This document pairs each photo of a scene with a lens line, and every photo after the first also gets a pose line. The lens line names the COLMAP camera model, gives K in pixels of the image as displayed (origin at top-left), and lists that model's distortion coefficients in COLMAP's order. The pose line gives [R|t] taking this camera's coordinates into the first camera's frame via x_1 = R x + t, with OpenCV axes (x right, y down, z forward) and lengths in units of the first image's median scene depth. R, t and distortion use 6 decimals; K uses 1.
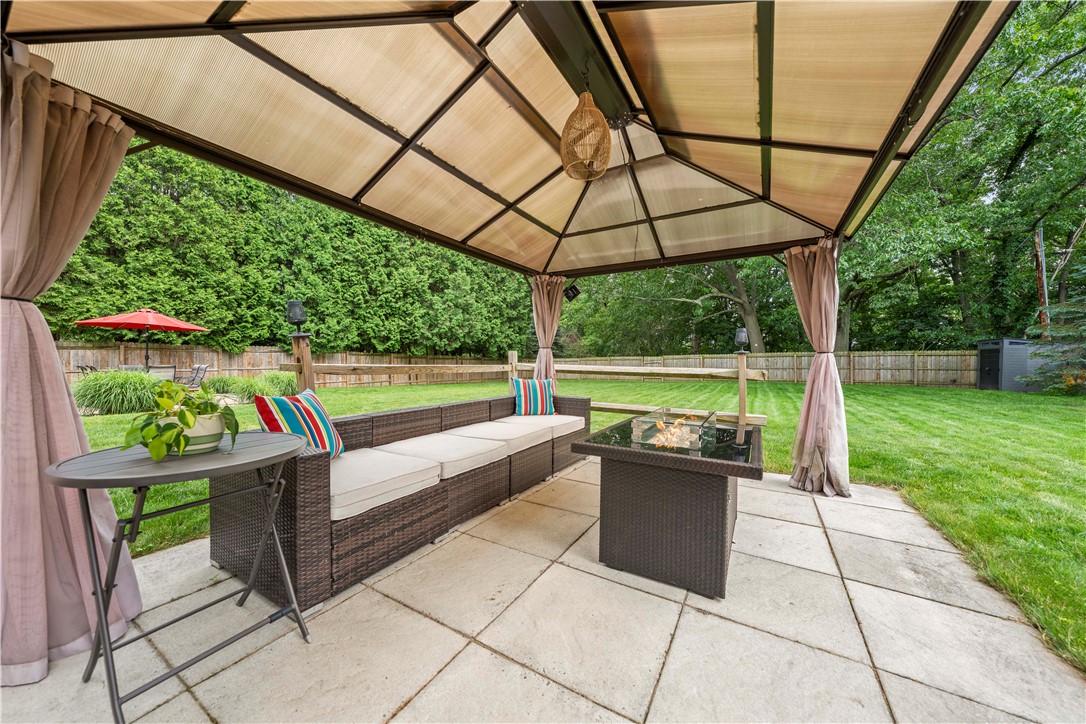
lens RADIAL K [[372.1, 0, 544.2], [0, 372.1, 361.3], [0, 0, 1]] dist [-0.002207, 0.000201]
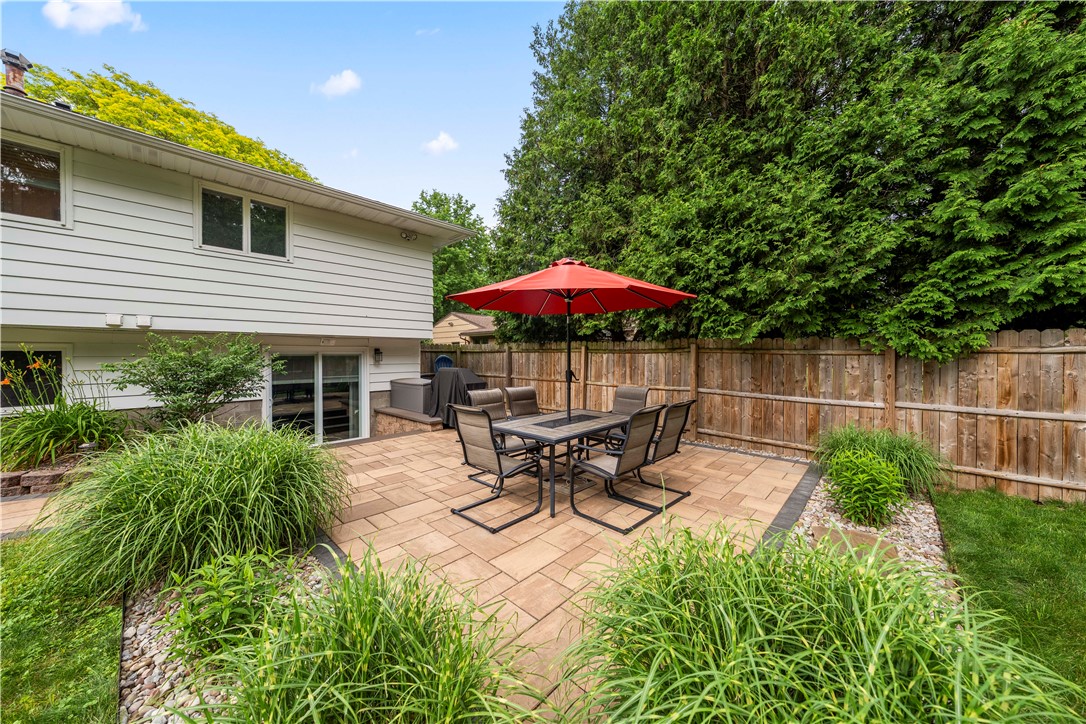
lens RADIAL K [[372.1, 0, 544.9], [0, 372.1, 354.4], [0, 0, 1]] dist [-0.002207, 0.000201]
pose [[-0.219002, 0.005032, -0.975711, -0.358092], [-0.001523, 0.999984, 0.005499, -0.020047], [0.975723, 0.002691, -0.218991, 0.578457]]
